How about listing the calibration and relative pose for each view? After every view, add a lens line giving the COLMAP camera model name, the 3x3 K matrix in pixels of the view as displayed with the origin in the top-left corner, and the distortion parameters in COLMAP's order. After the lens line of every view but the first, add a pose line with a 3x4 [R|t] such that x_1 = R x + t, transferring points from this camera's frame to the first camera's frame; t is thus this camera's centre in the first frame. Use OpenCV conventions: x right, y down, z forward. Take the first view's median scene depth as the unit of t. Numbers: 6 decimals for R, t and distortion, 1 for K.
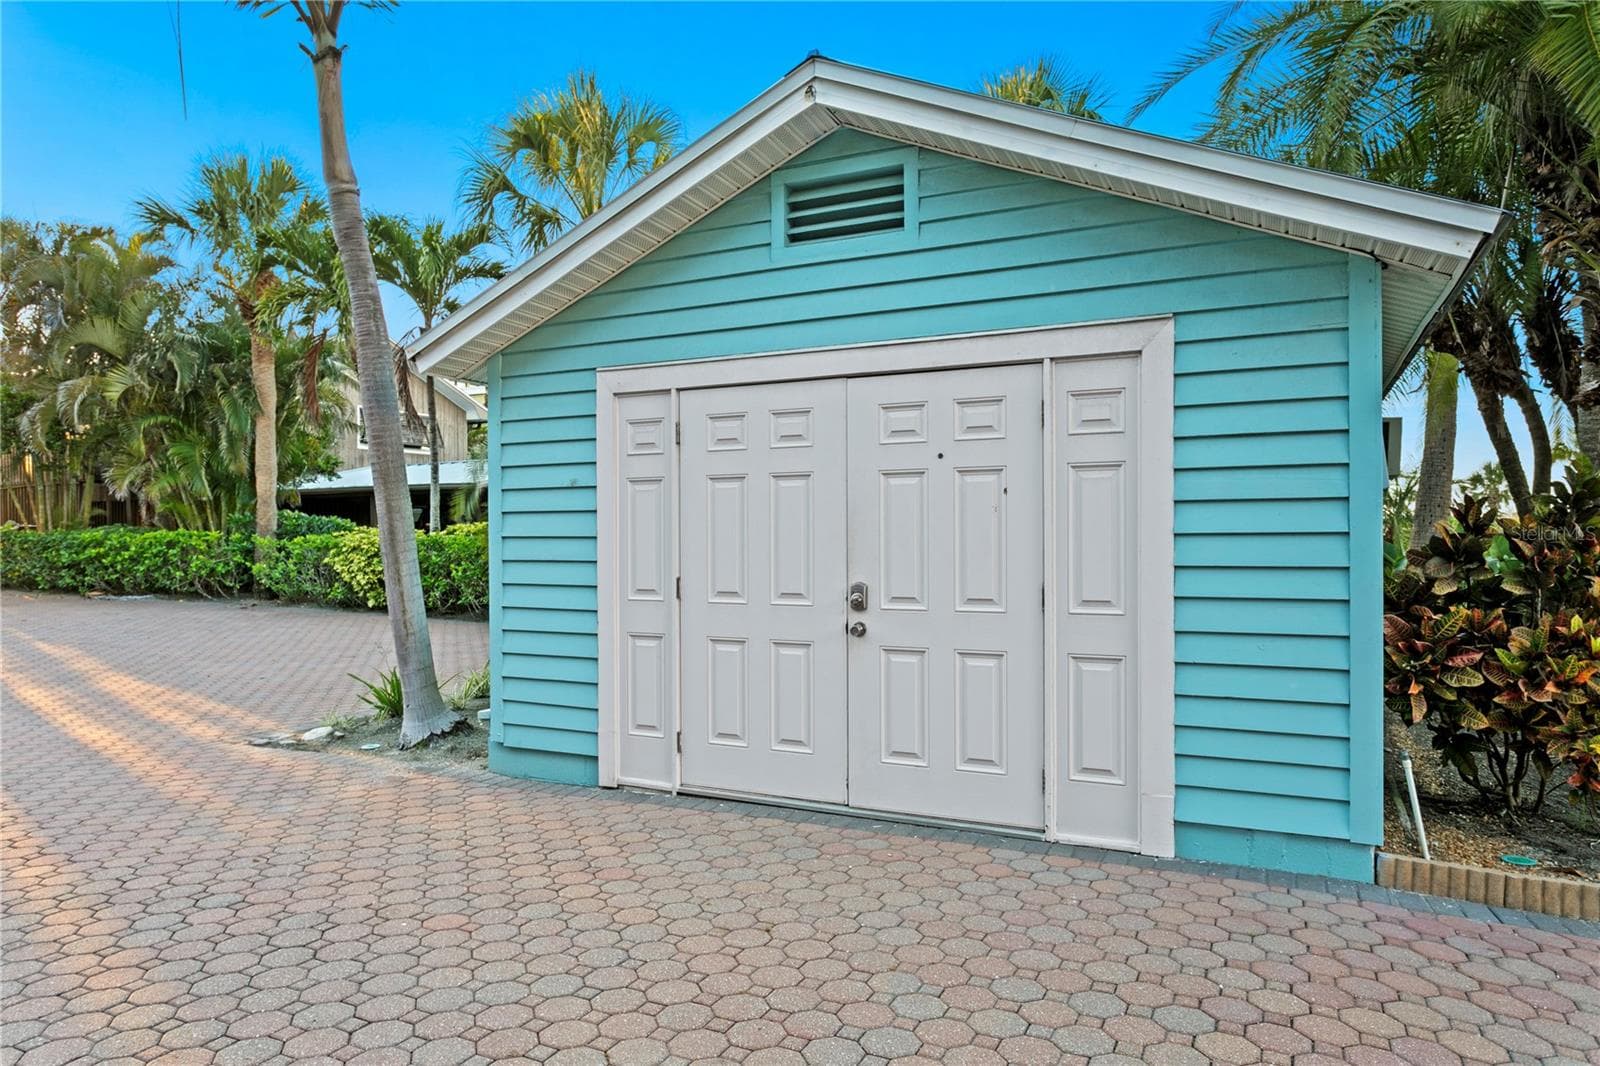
lens RADIAL K [[1012.3, 0, 796.1], [0, 1012.3, 552.4], [0, 0, 1]] dist [-0.007567, -0.000767]
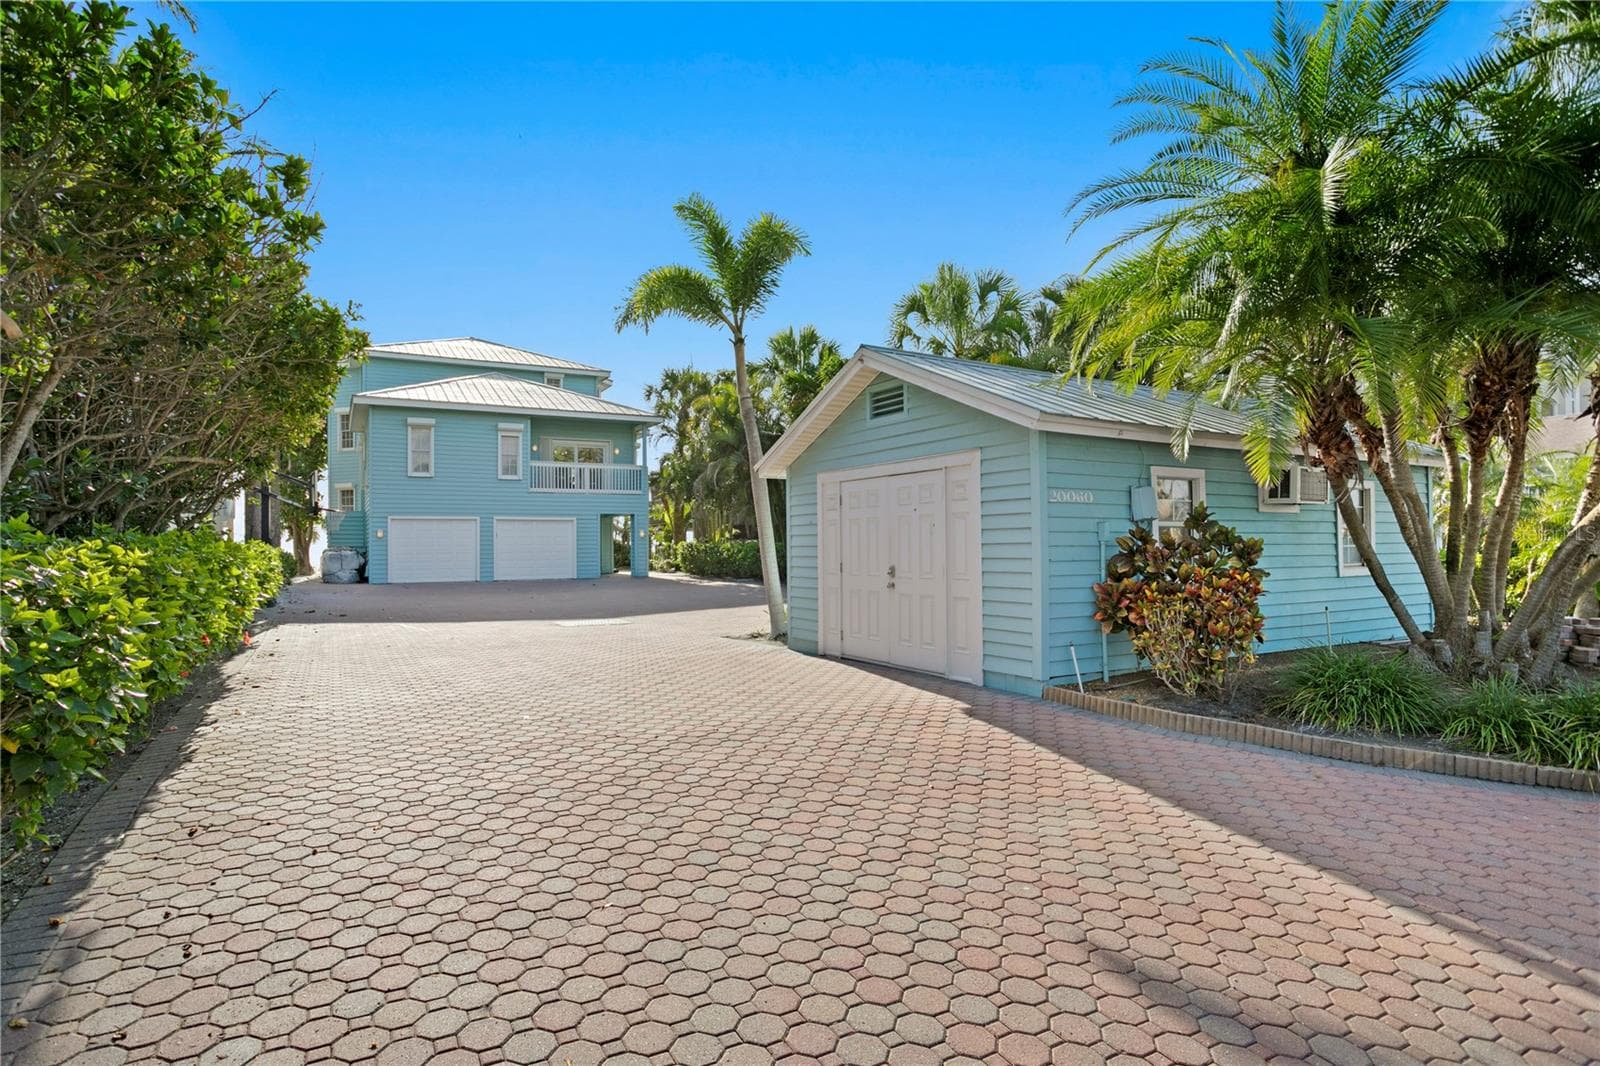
lens RADIAL K [[851.1, 0, 800.0], [0, 851.1, 533.0], [0, 0, 1]] dist [-0.040394, 0.036829]
pose [[0.832590, -0.016189, -0.553653, 0.266872], [0.001443, 0.999633, -0.027059, 0.002483], [0.553887, 0.021731, 0.832308, -0.201329]]
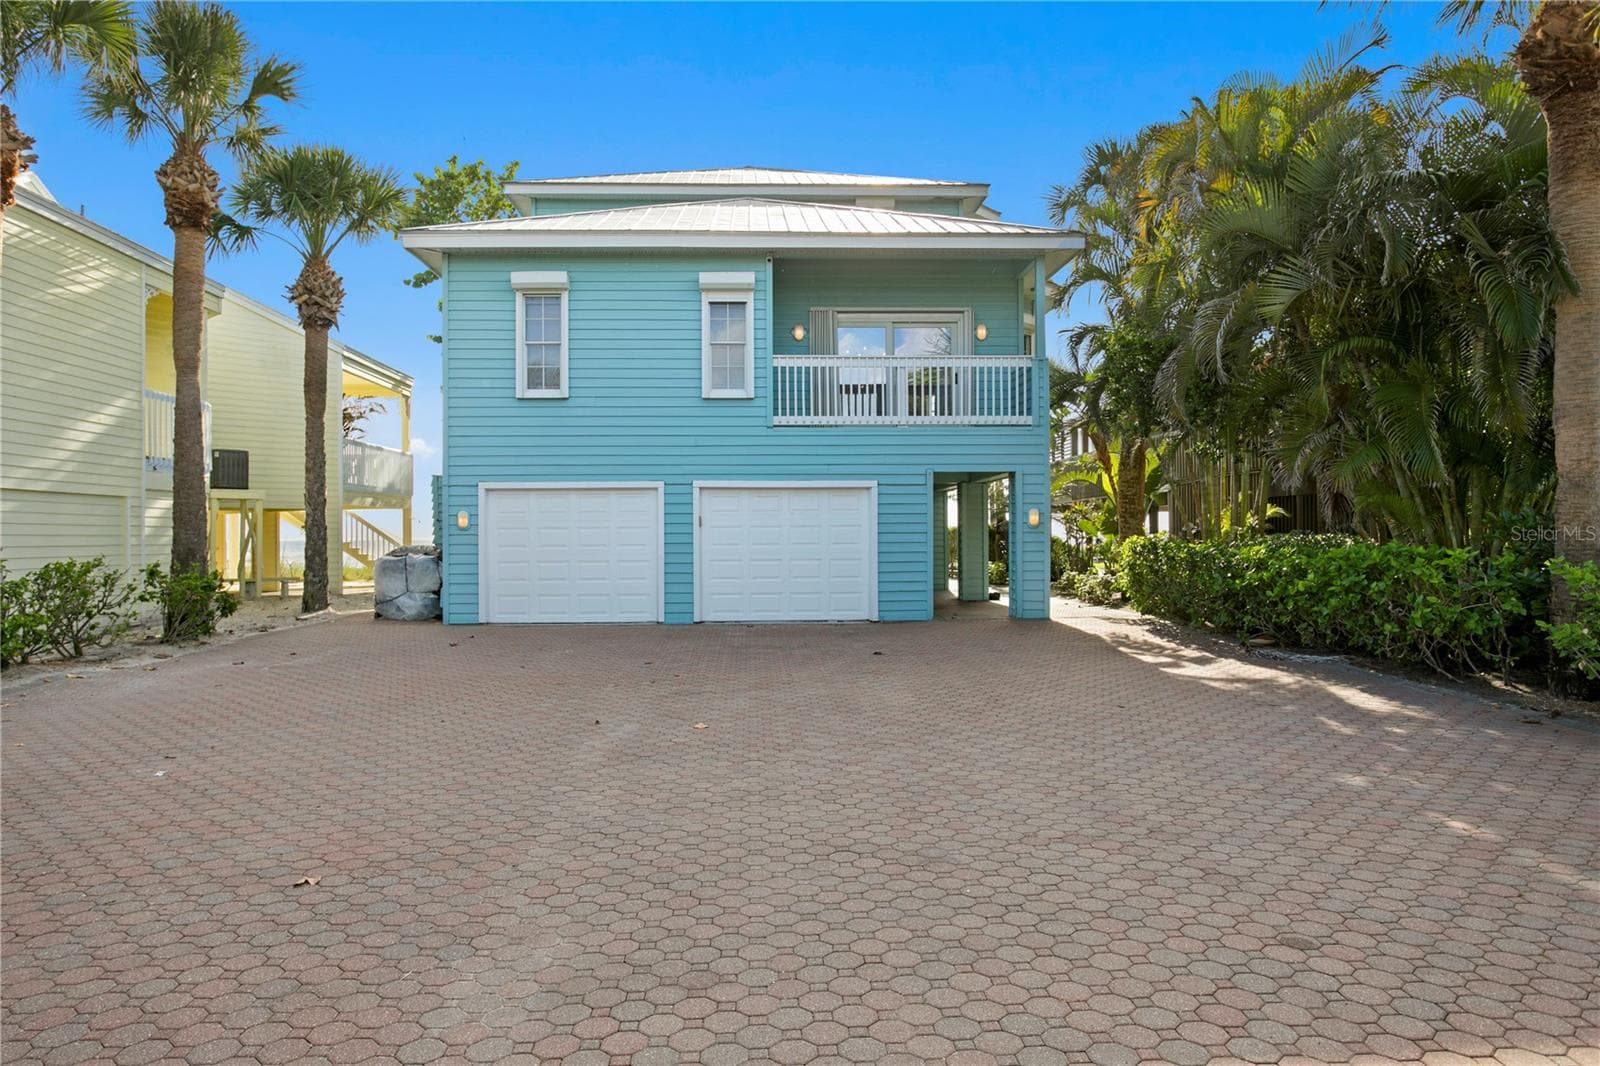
lens RADIAL K [[1031.6, 0, 795.8], [0, 1031.6, 528.3], [0, 0, 1]] dist [0.005857, 0.004656]
pose [[0.475741, -0.006675, -0.879560, -0.283286], [-0.006791, 0.999914, -0.011261, -0.023051], [0.879559, 0.011330, 0.475655, 0.469306]]
